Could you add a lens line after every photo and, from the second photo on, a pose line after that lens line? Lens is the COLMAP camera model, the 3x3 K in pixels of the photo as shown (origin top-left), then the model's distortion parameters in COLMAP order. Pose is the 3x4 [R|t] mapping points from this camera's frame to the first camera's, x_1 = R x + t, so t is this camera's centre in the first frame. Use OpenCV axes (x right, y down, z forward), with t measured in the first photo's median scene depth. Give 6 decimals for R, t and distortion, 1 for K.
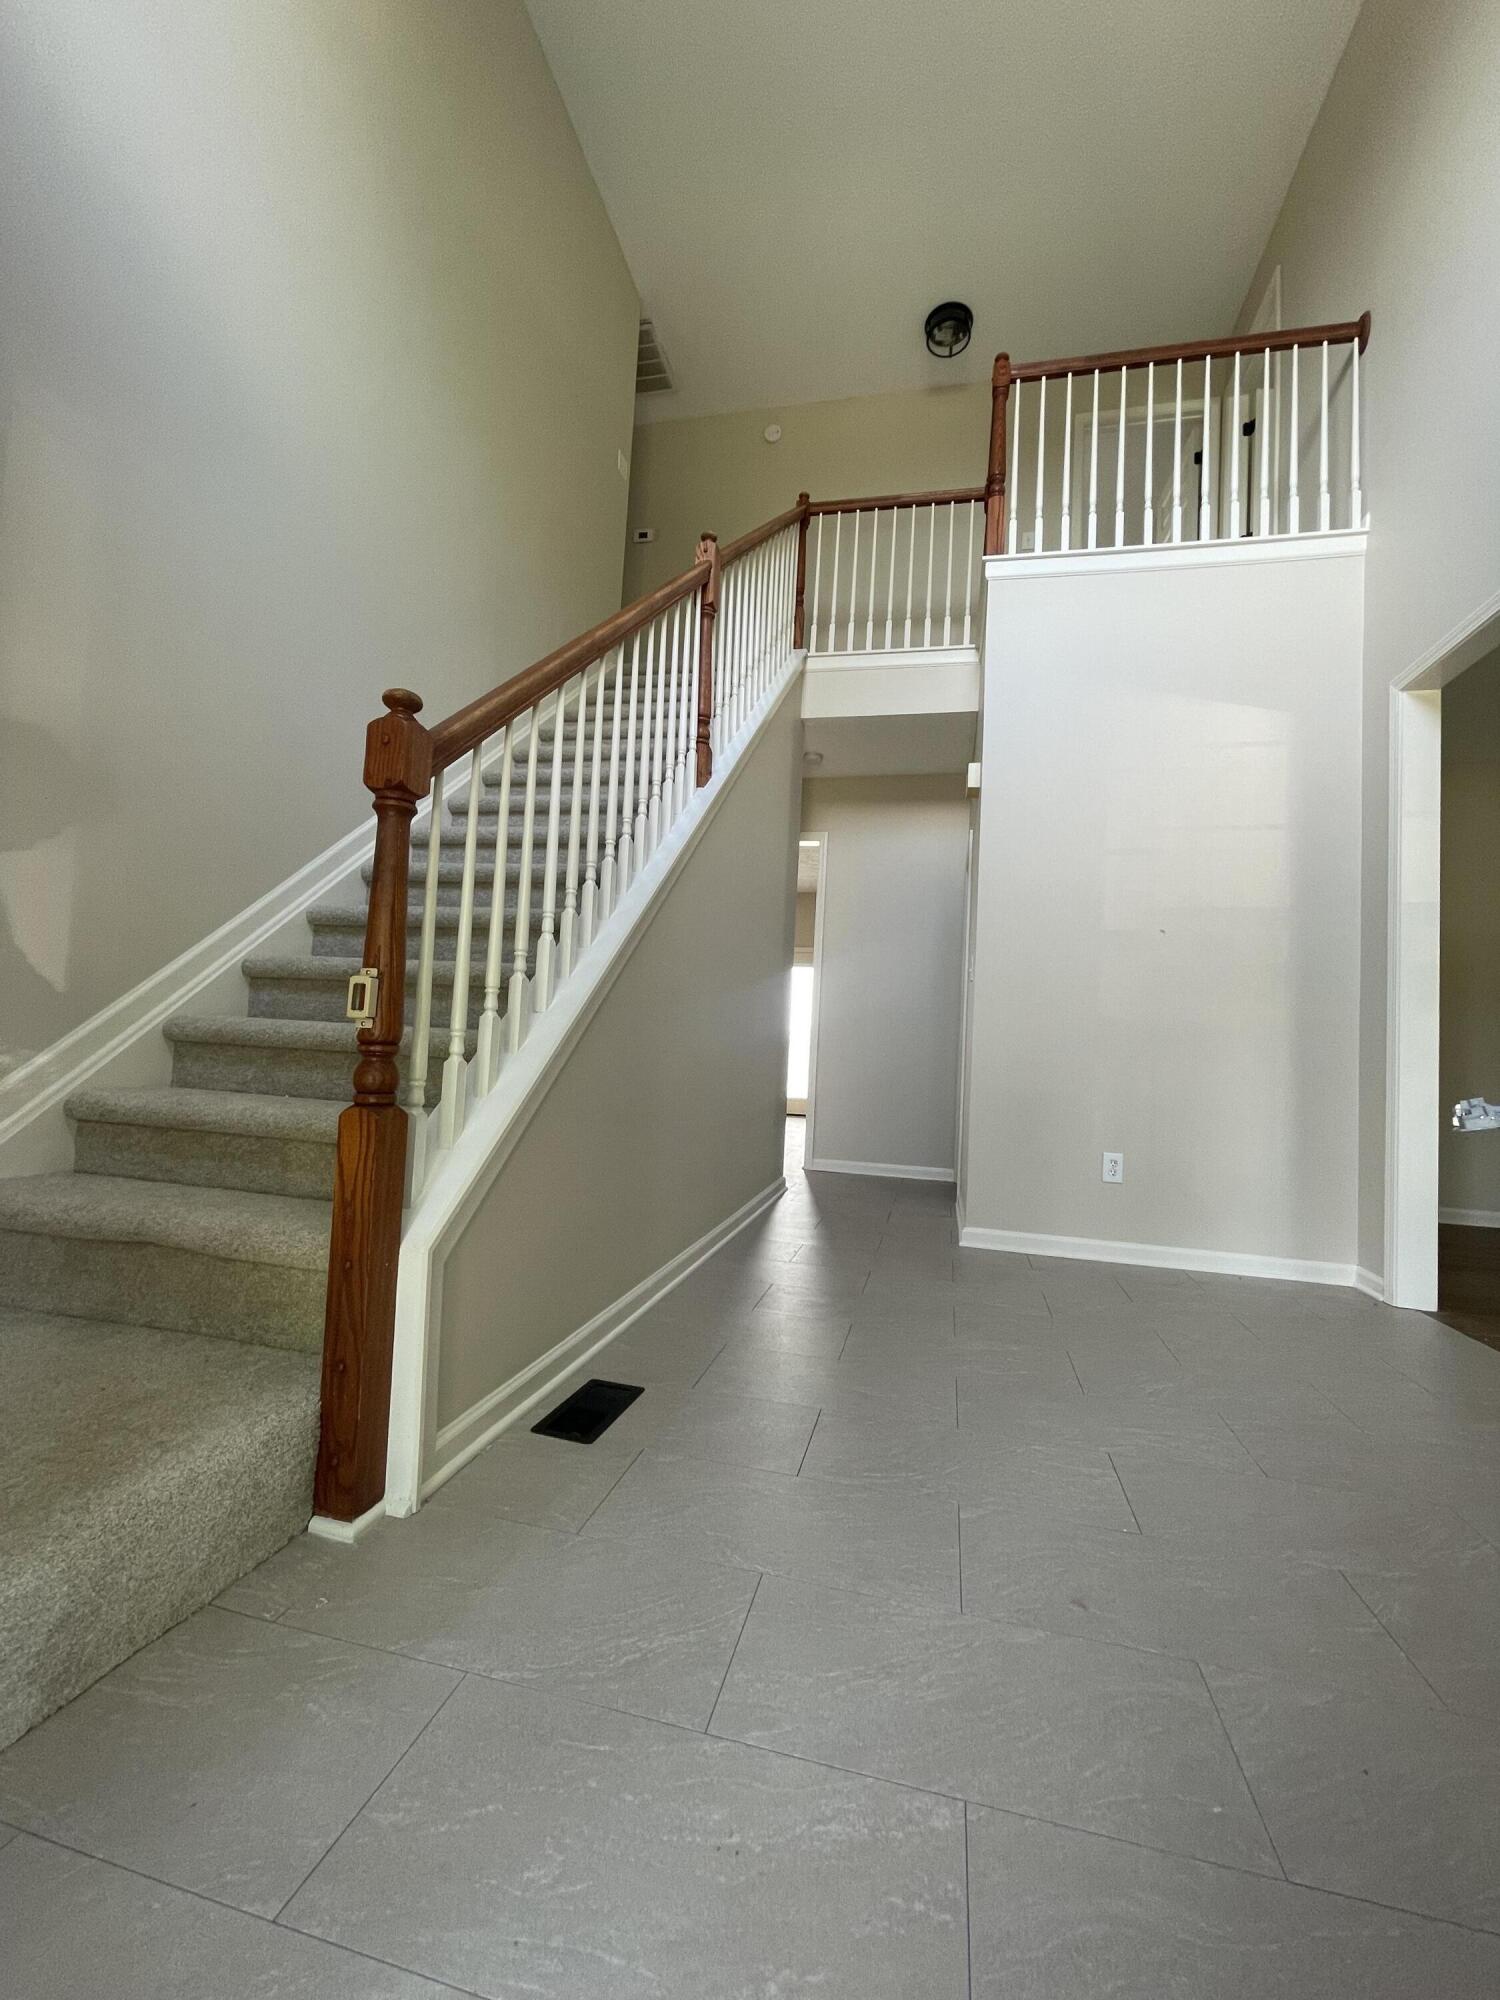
lens RADIAL K [[798.2, 0, 759.2], [0, 798.2, 1000.5], [0, 0, 1]] dist [0.002404, -0.002730]
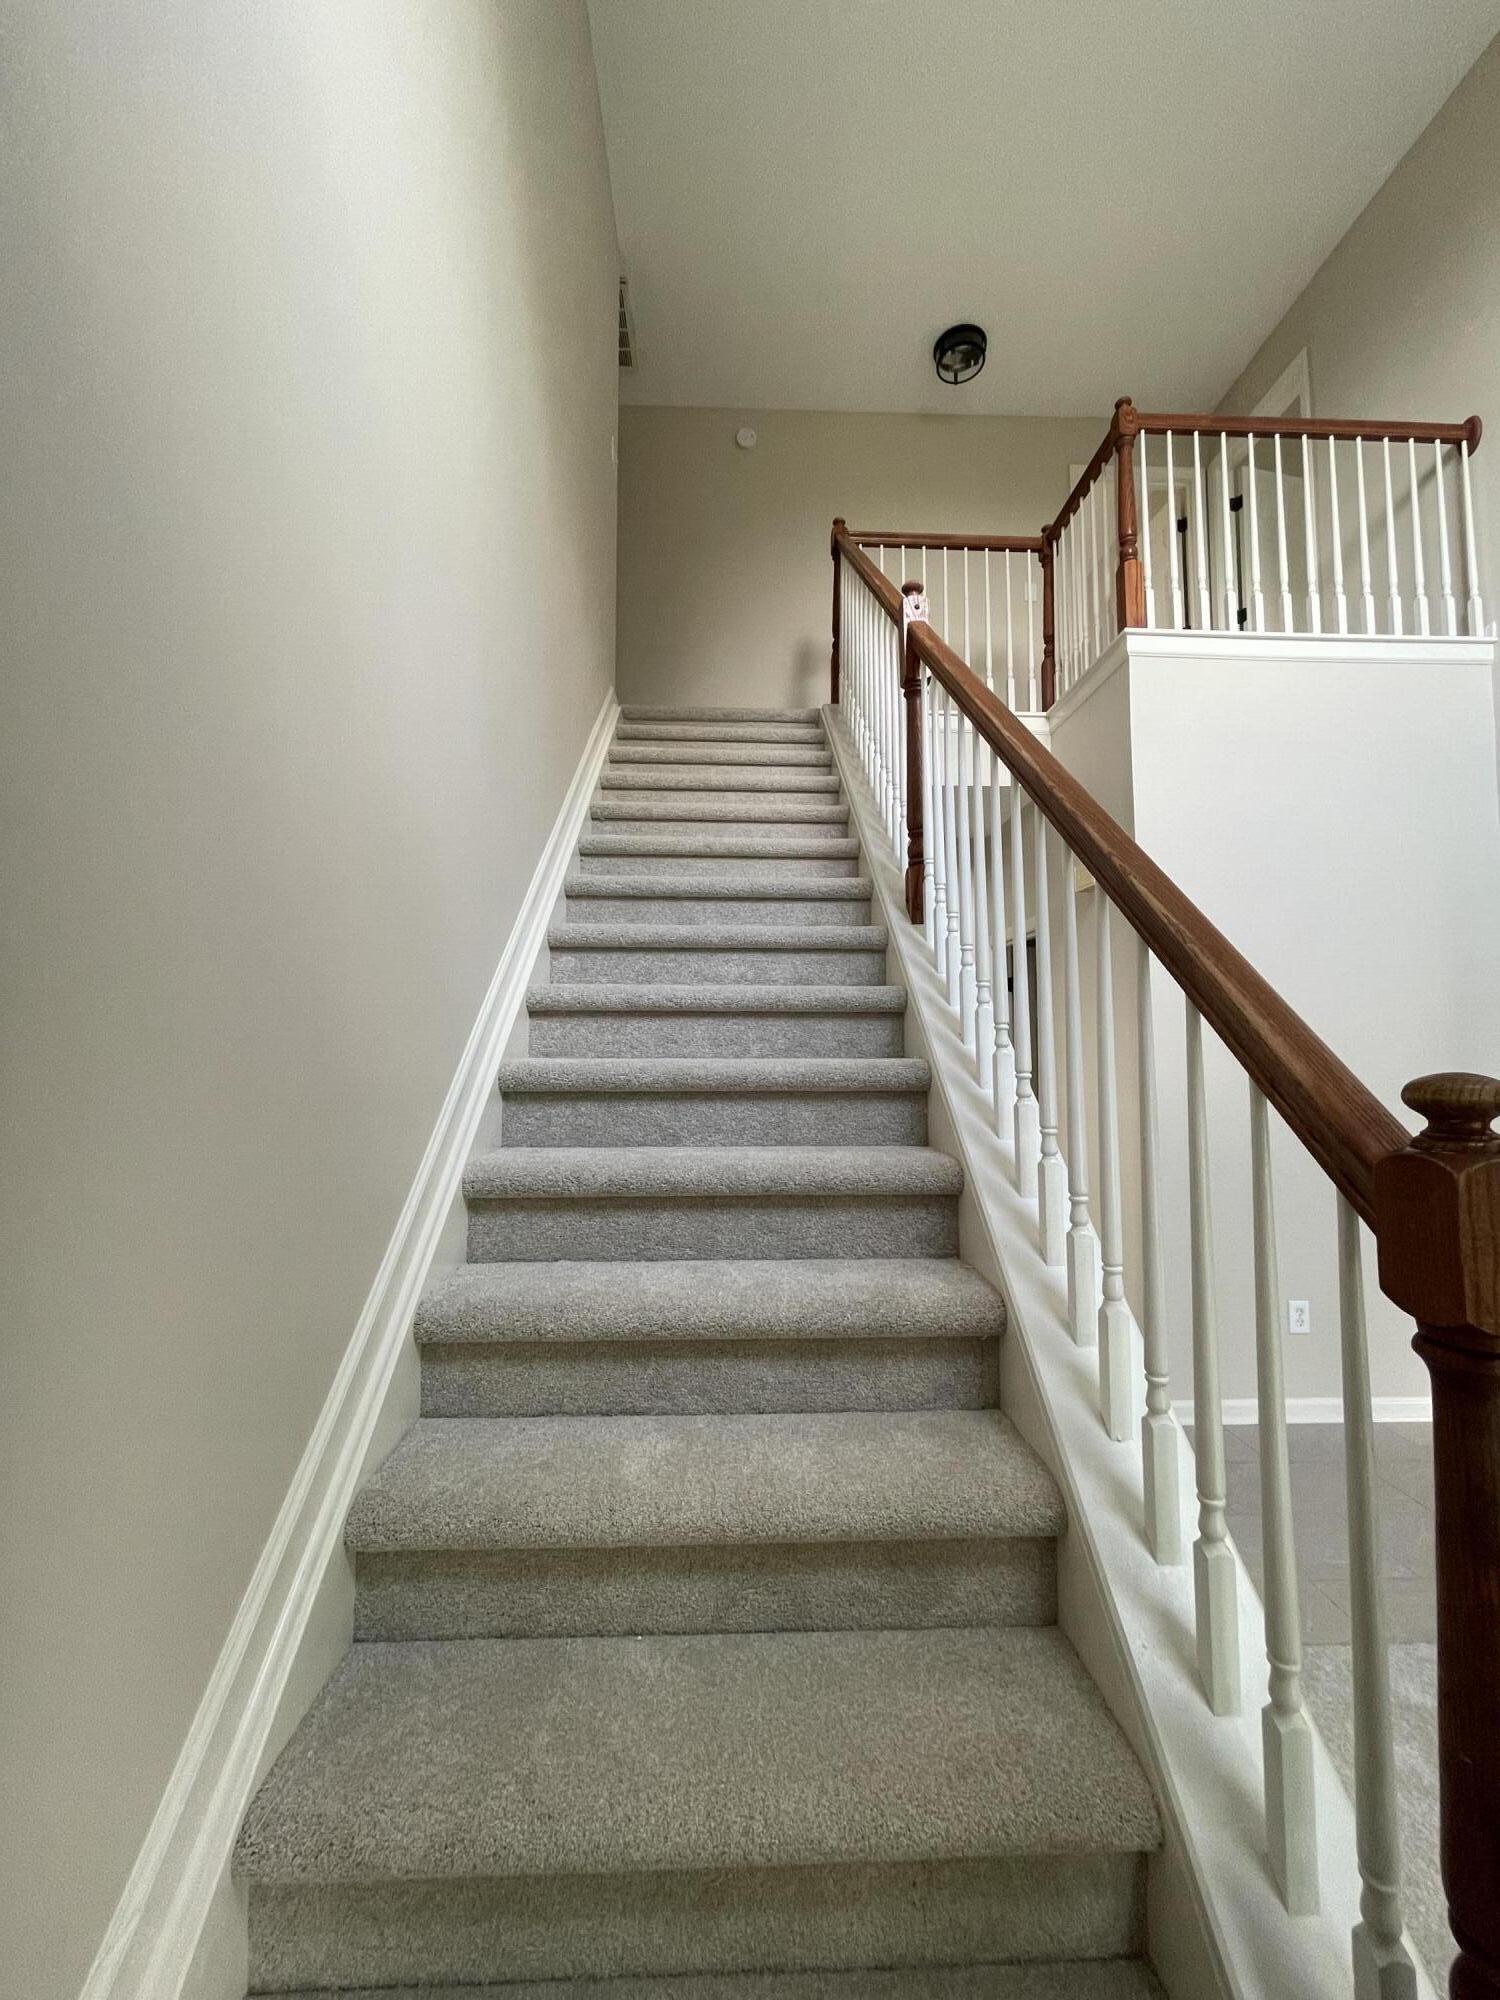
lens RADIAL K [[798.2, 0, 759.2], [0, 798.2, 1000.5], [0, 0, 1]] dist [0.002404, -0.002730]
pose [[0.966015, -0.035737, 0.256003, -0.277811], [0.035270, 0.999357, 0.006417, -0.133429], [-0.256068, 0.002831, 0.966655, 0.205617]]
